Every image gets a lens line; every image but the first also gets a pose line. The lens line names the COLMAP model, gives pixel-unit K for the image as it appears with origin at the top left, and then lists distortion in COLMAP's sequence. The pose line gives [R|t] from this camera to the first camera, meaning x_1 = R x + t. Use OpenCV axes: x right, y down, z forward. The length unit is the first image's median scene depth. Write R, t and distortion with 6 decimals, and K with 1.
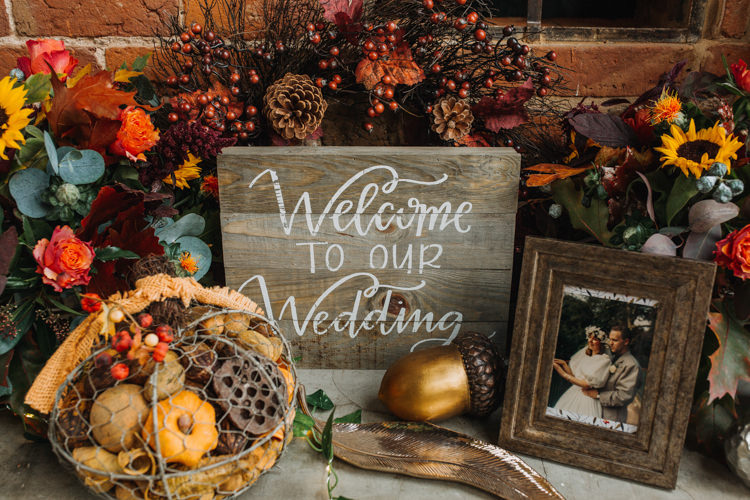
lens RADIAL K [[731.8, 0, 375.0], [0, 731.8, 250.0], [0, 0, 1]] dist [-0.043622, 0.029008]
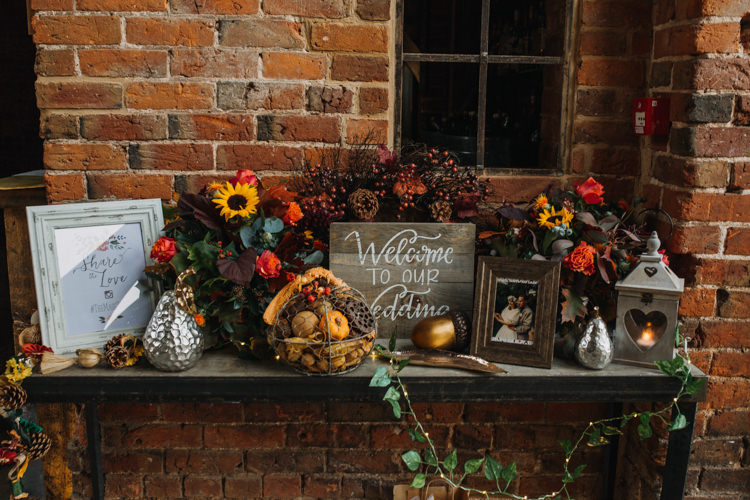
lens RADIAL K [[731.8, 0, 375.0], [0, 731.8, 250.0], [0, 0, 1]] dist [-0.043622, 0.029008]
pose [[0.998742, 0.001910, 0.050100, -0.188995], [0.008891, 0.976687, -0.214486, 0.379630], [-0.049342, 0.214661, 0.975441, -0.994862]]
